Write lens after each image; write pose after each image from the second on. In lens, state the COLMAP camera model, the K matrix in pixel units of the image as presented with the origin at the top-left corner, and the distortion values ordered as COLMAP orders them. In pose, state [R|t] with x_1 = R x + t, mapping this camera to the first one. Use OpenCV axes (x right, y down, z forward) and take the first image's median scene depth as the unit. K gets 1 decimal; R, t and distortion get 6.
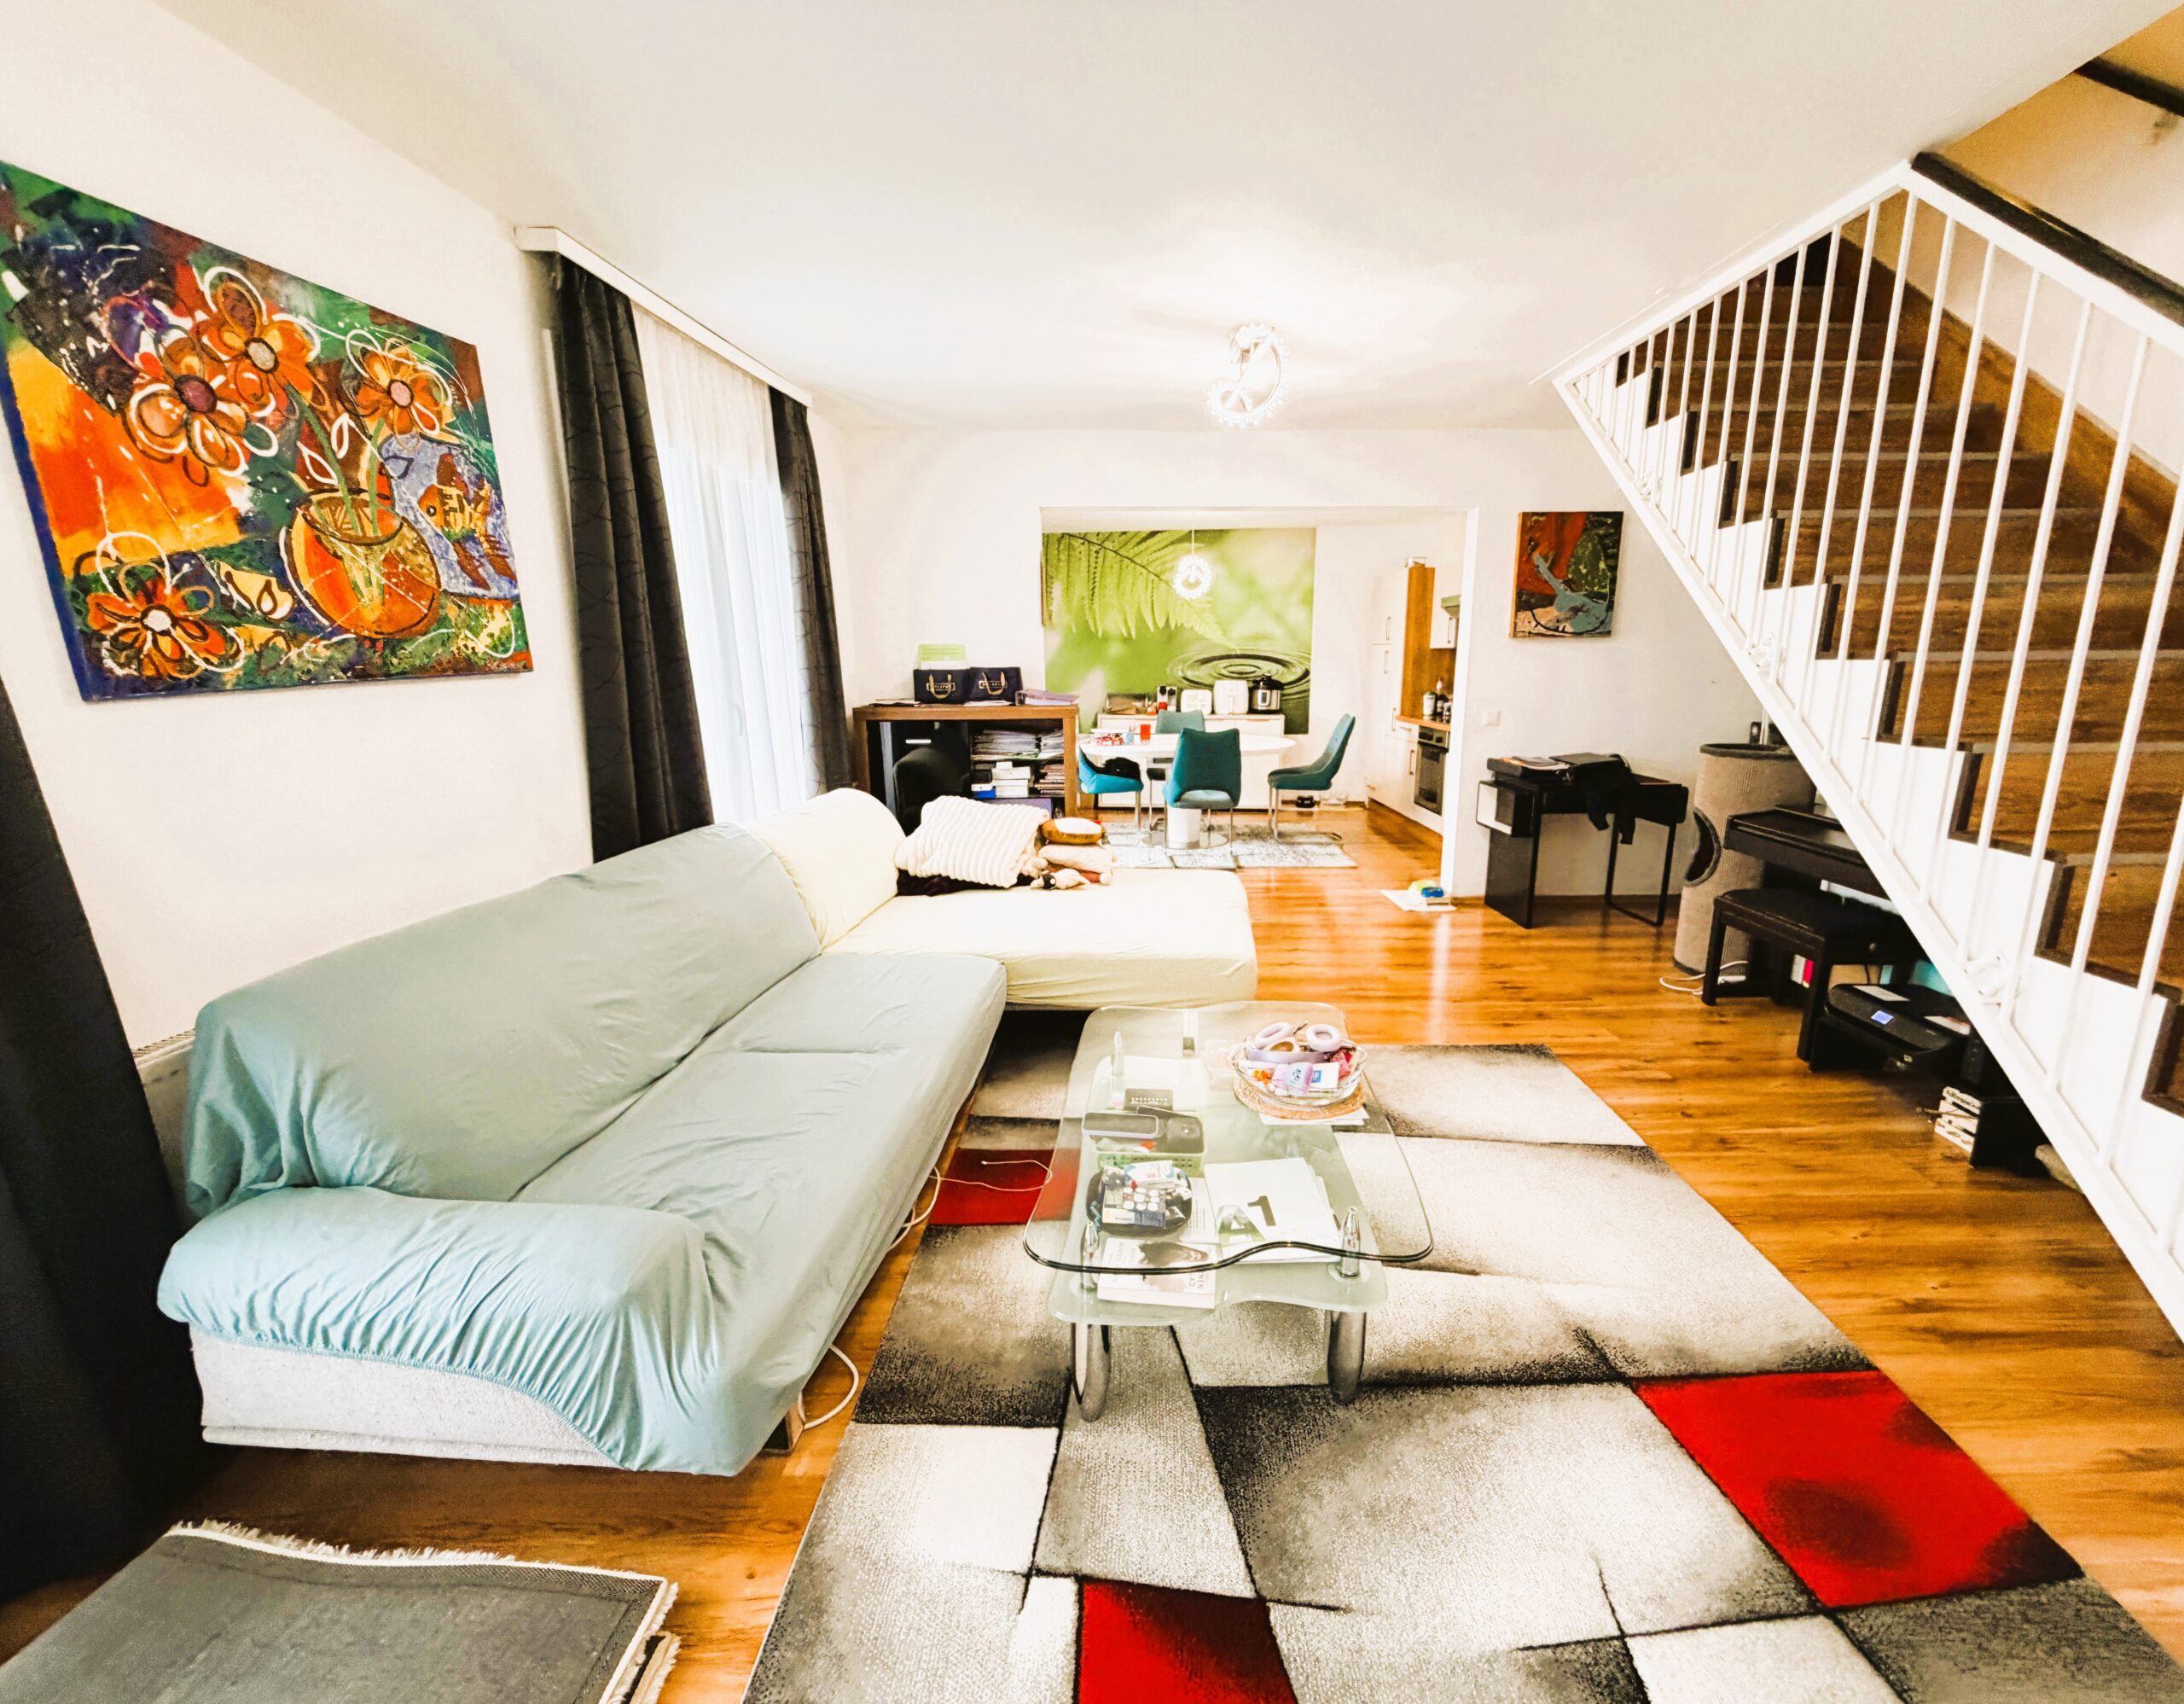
lens RADIAL K [[905.4, 0, 1127.1], [0, 905.4, 852.4], [0, 0, 1]] dist [0.000304, 0.000352]
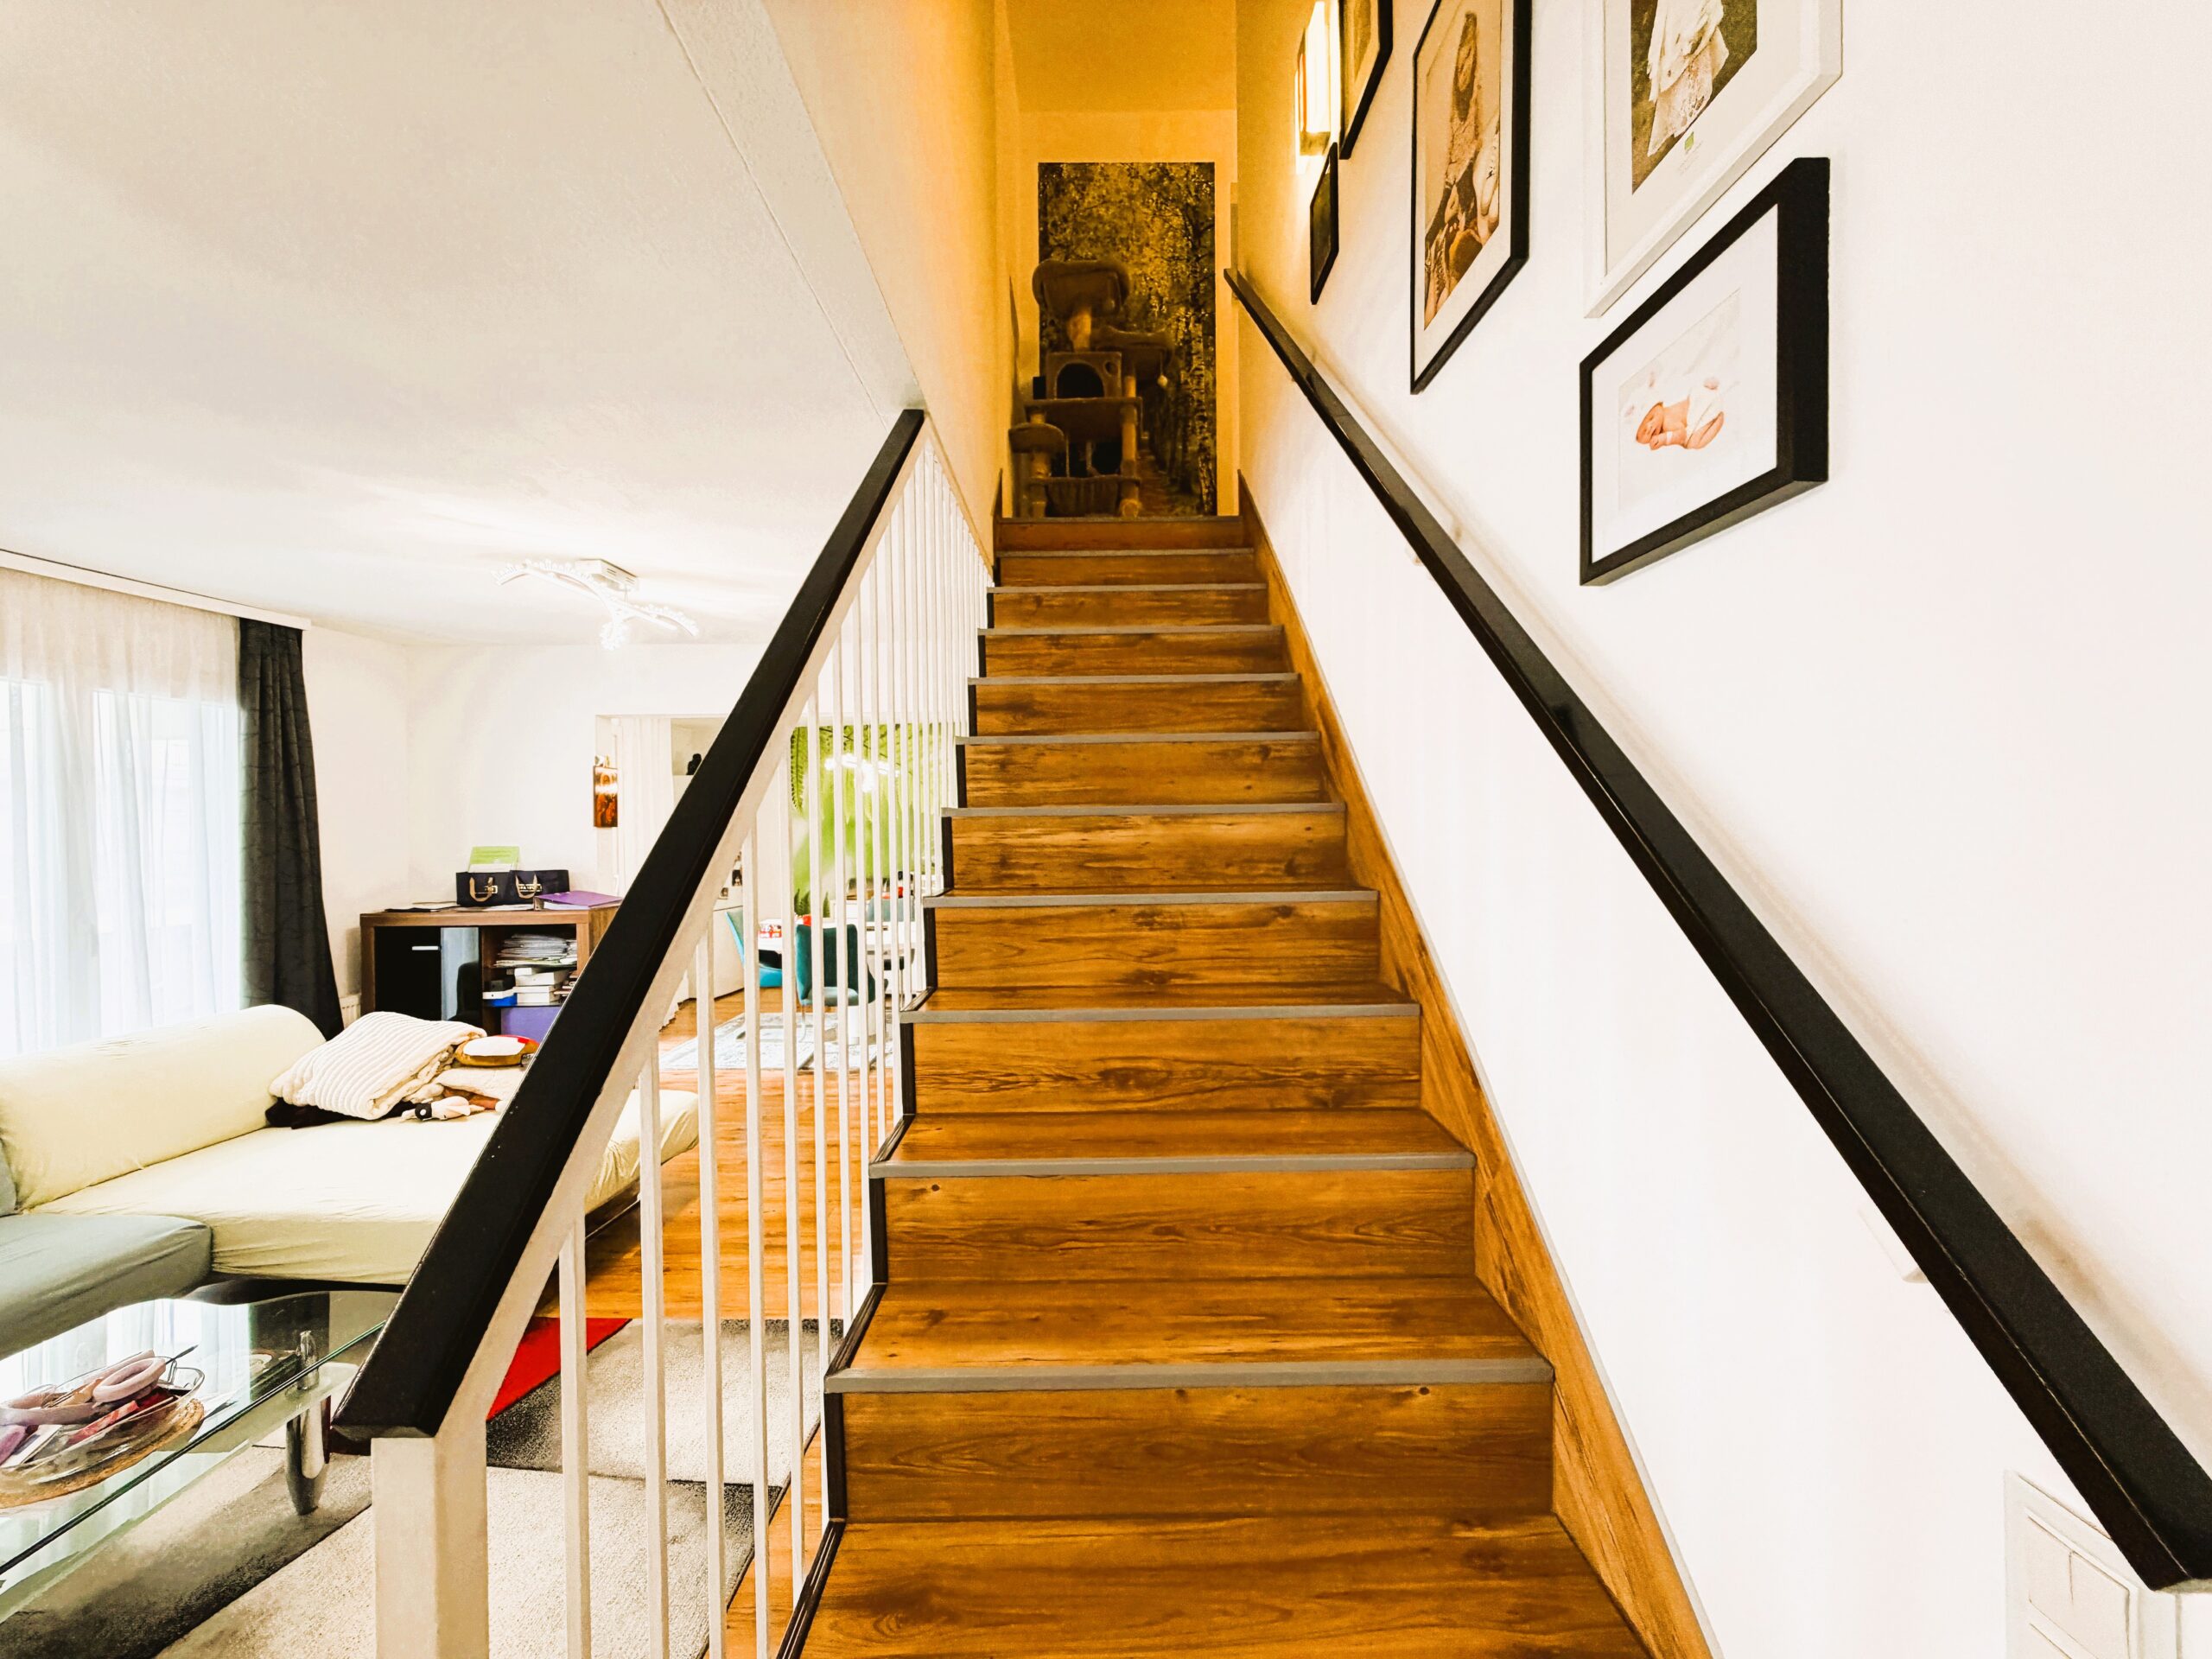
lens RADIAL K [[881.8, 0, 1098.1], [0, 881.8, 831.0], [0, 0, 1]] dist [-0.000797, 0.000507]
pose [[0.999899, -0.006325, -0.012698, 0.484804], [0.003633, 0.979433, -0.201735, -0.050659], [0.013712, 0.201668, 0.979358, 0.060413]]
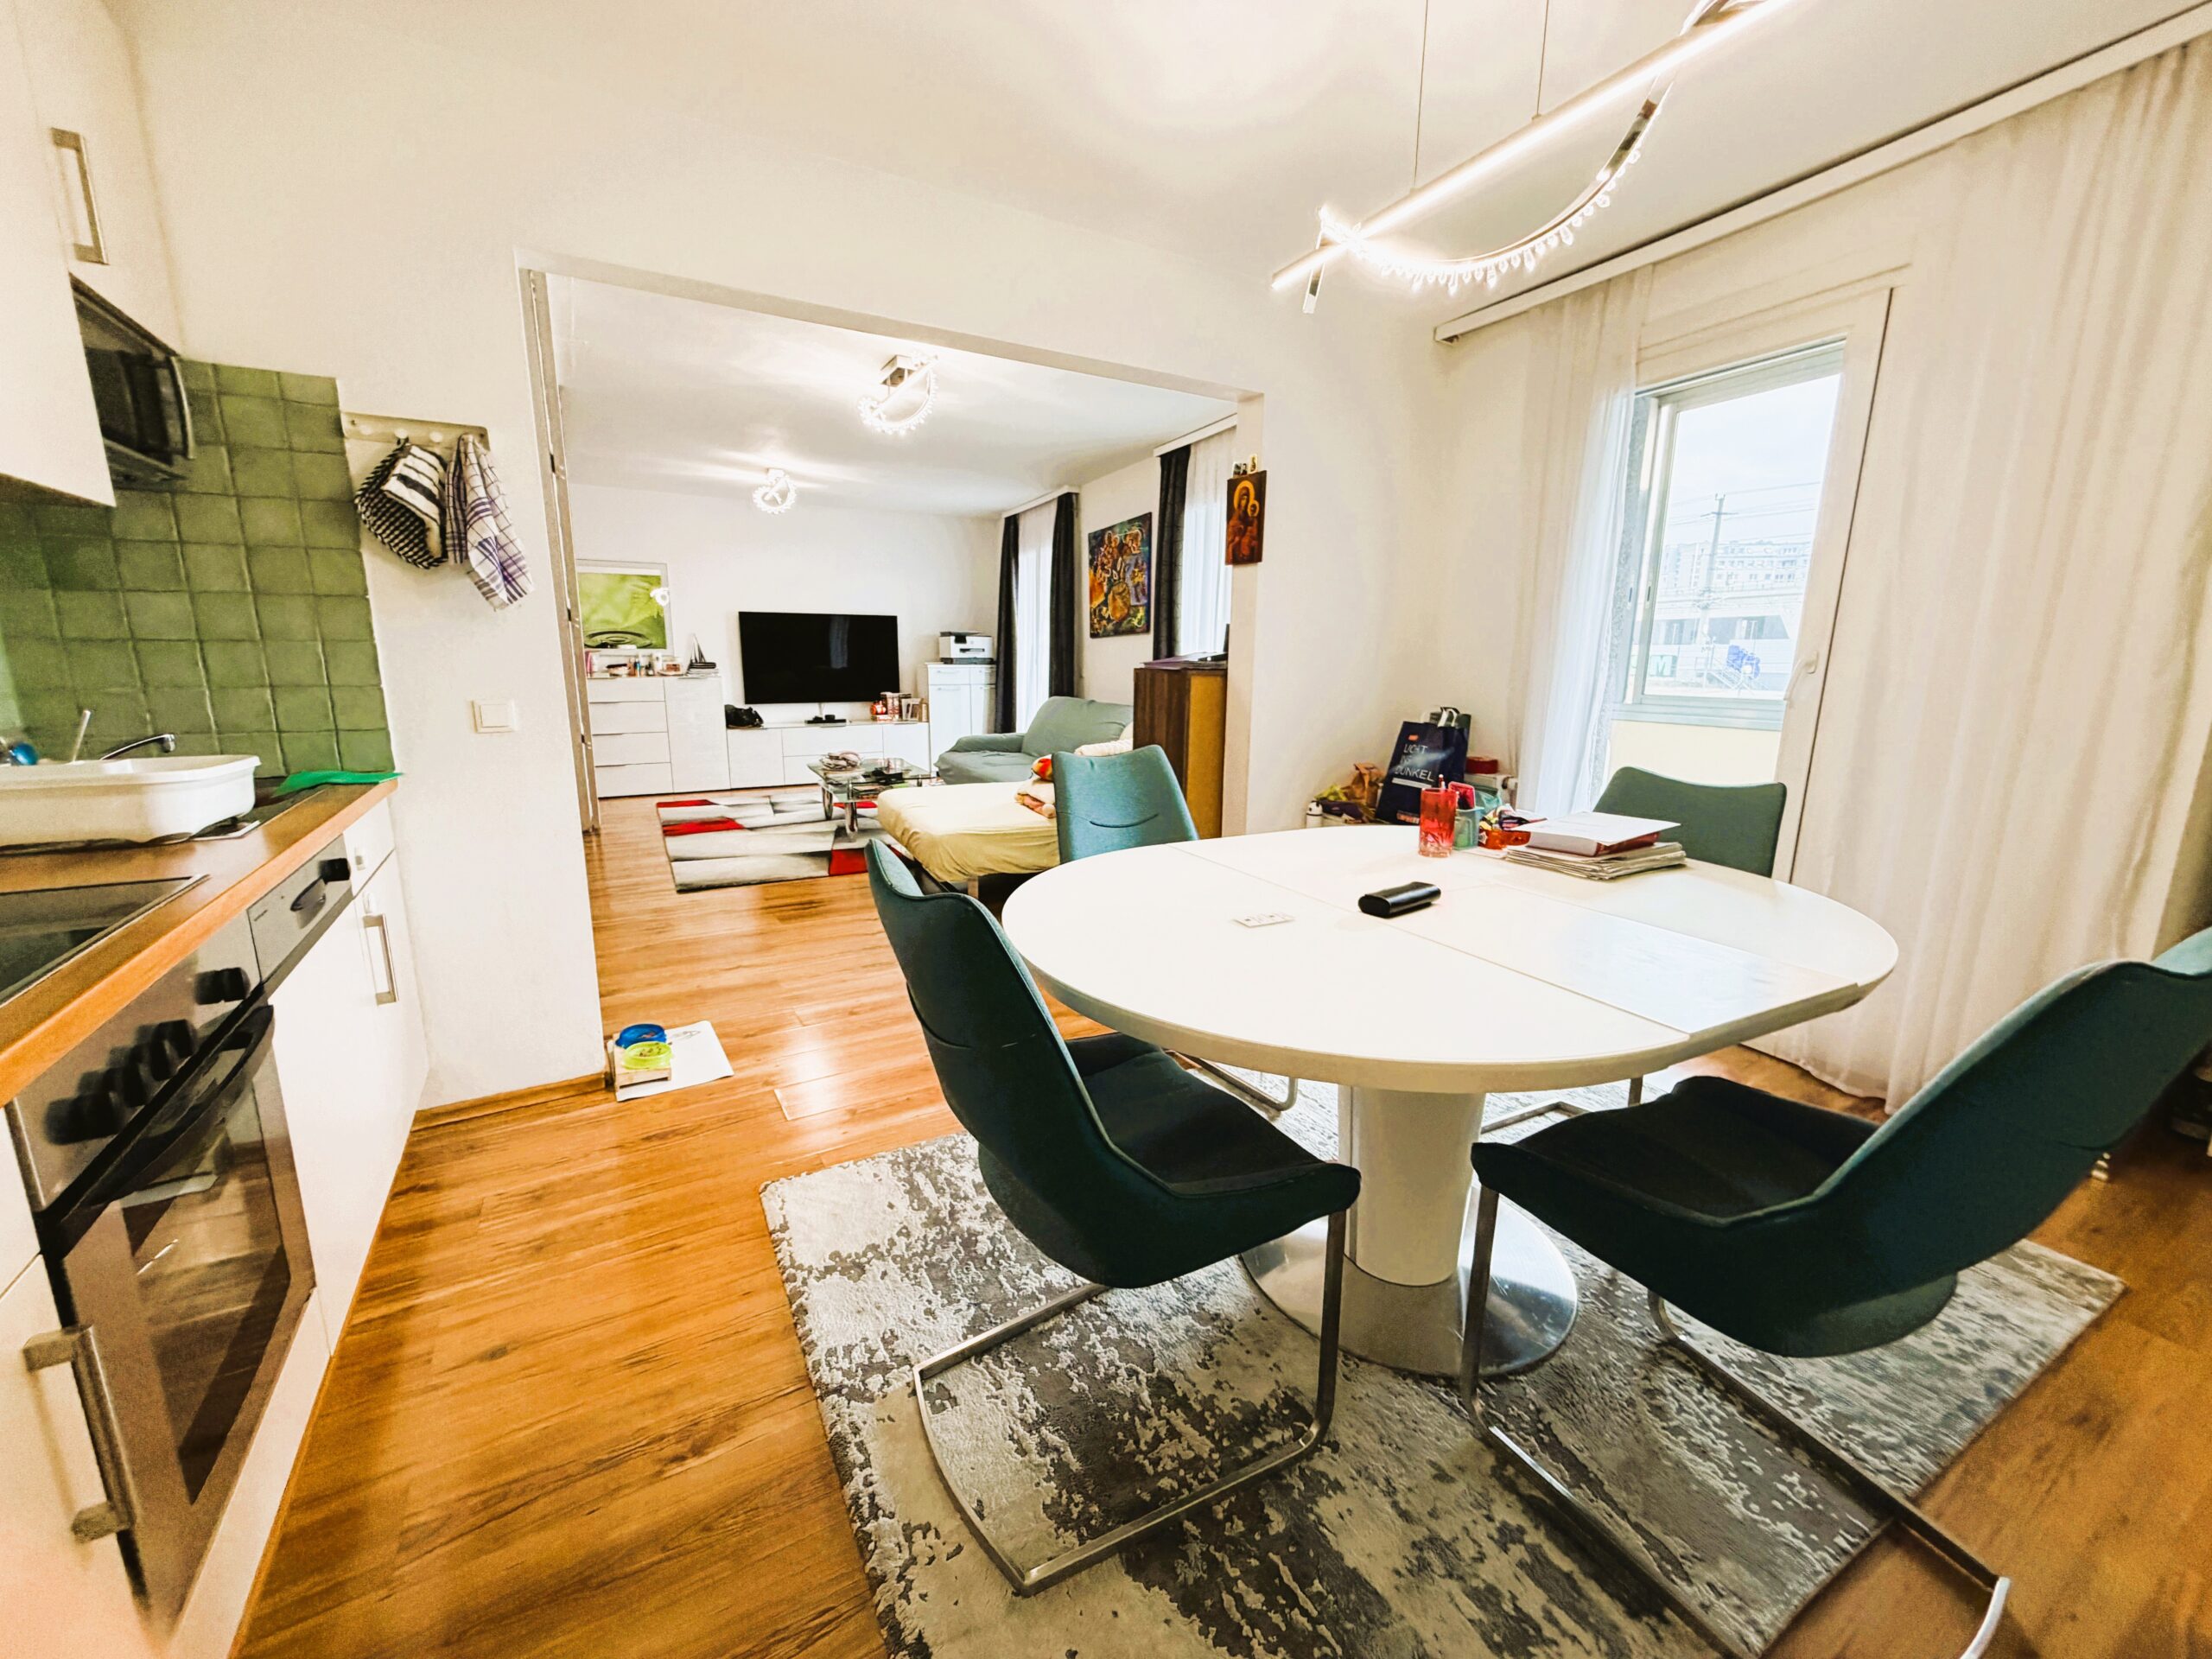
lens RADIAL K [[881.8, 0, 1098.1], [0, 881.8, 831.0], [0, 0, 1]] dist [-0.000797, 0.000507]
pose [[-0.873251, 0.094426, -0.478034, 0.375730], [-0.107095, 0.919863, 0.377336, -0.320727], [0.475356, 0.380705, -0.793159, 1.647872]]
